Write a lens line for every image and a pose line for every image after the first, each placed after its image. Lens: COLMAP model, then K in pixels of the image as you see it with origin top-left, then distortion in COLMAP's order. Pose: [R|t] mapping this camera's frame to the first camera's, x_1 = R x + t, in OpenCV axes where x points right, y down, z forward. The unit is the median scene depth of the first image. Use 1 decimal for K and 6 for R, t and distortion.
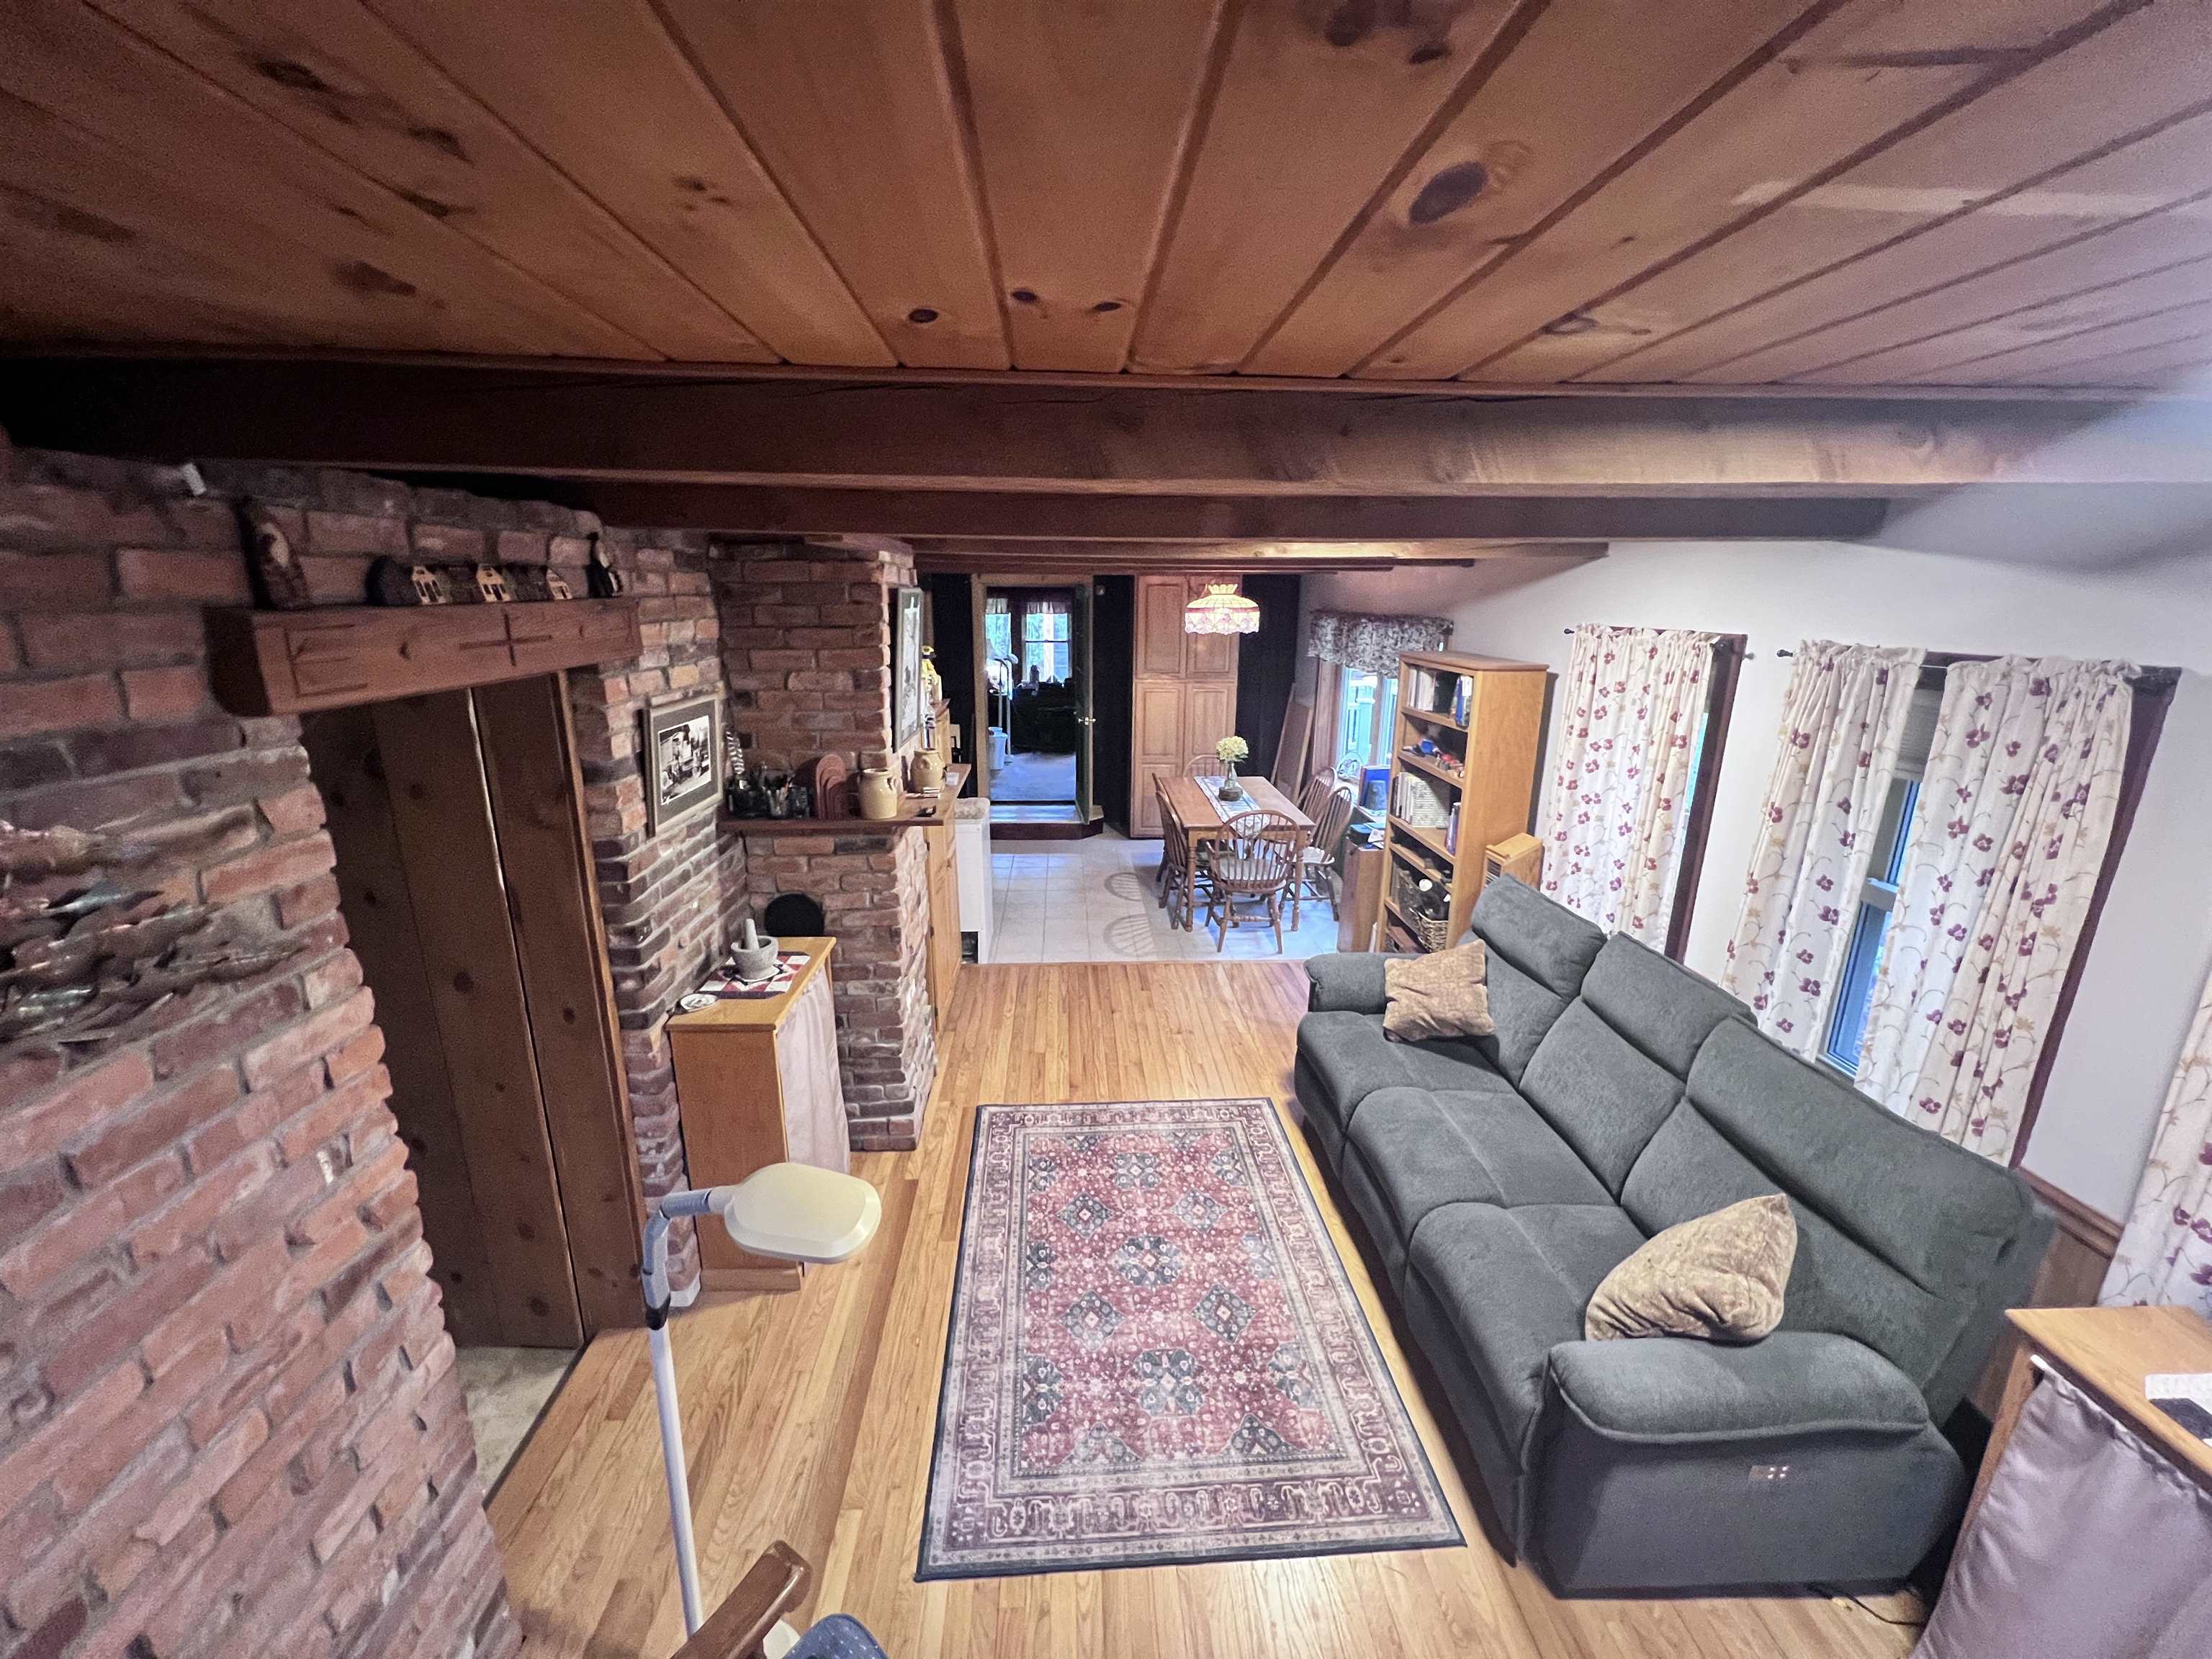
lens RADIAL K [[884.4, 0, 1106.0], [0, 884.4, 829.5], [0, 0, 1]] dist [-0.001873, -0.000035]
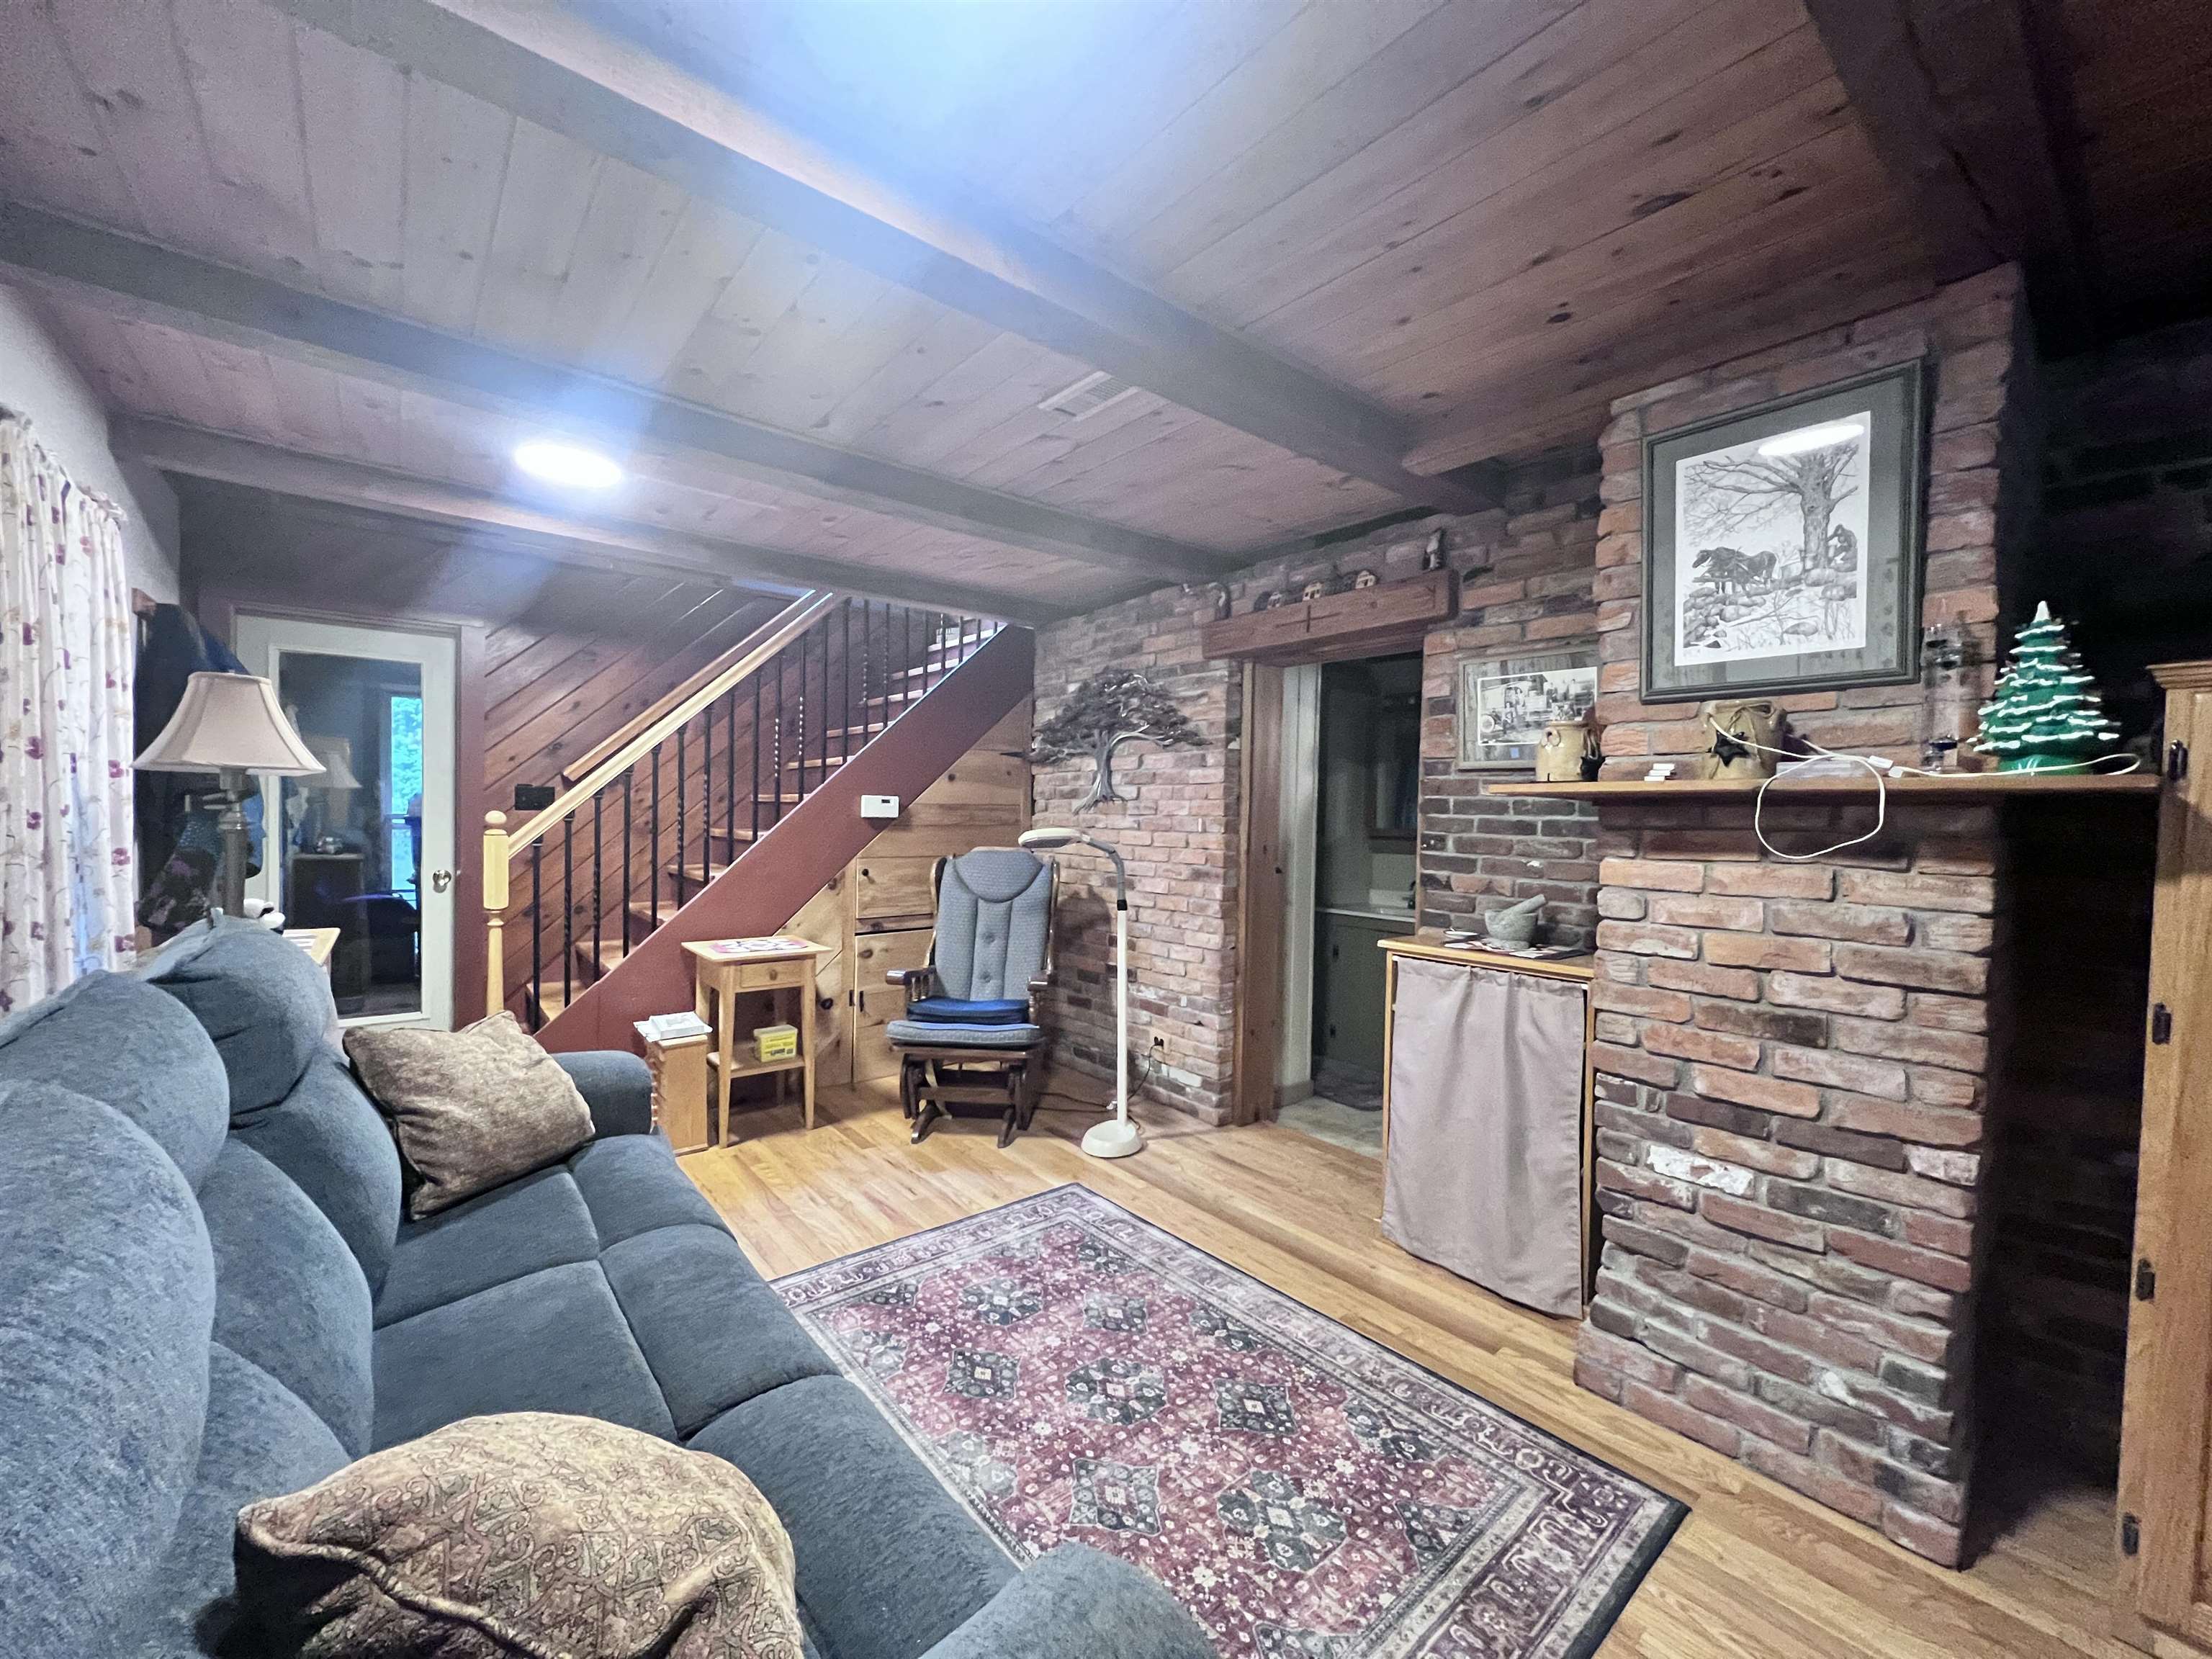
lens RADIAL K [[884.4, 0, 1106.0], [0, 884.4, 829.5], [0, 0, 1]] dist [-0.001873, -0.000035]
pose [[-0.801529, -0.007542, -0.597909, 0.514980], [-0.177966, 0.957616, 0.226493, -0.090182], [0.570859, 0.287948, -0.768899, 1.539383]]
